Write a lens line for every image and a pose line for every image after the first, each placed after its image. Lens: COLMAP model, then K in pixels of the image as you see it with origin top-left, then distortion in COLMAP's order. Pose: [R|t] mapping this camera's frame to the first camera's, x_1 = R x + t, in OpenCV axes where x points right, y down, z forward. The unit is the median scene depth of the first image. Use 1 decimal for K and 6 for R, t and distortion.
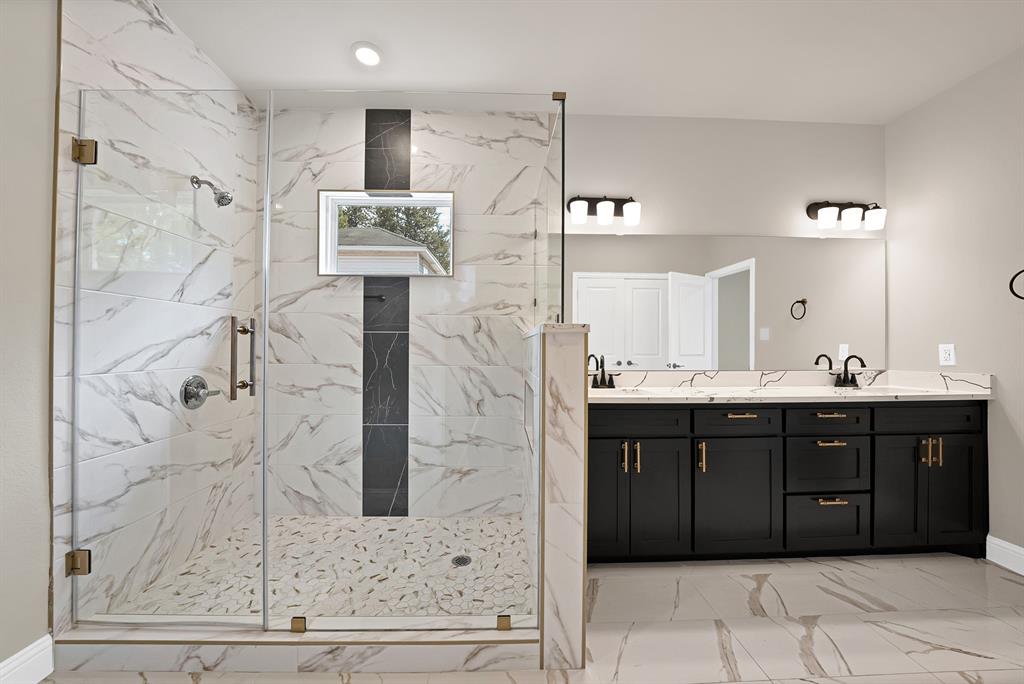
lens RADIAL K [[376.1, 0, 512.2], [0, 376.1, 343.2], [0, 0, 1]] dist [-0.018249, 0.000951]
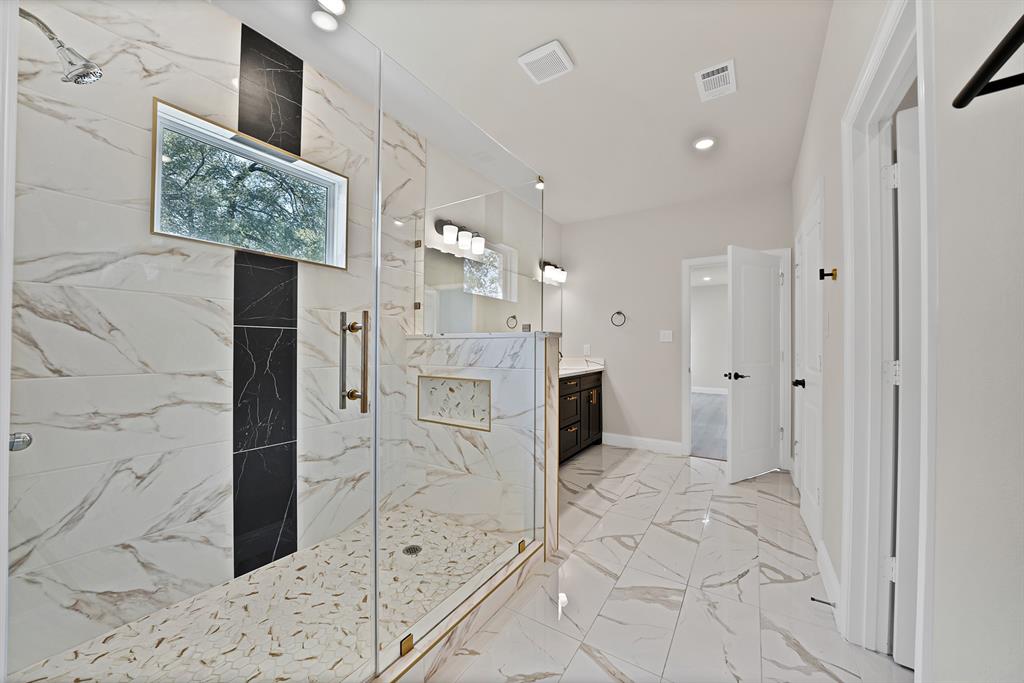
lens RADIAL K [[376.1, 0, 512.7], [0, 376.1, 342.4], [0, 0, 1]] dist [-0.018249, 0.000951]
pose [[0.563349, 0.007158, 0.826188, -0.691473], [-0.010237, 0.999946, -0.001683, -0.002225], [-0.826156, -0.007509, 0.563392, 0.146281]]
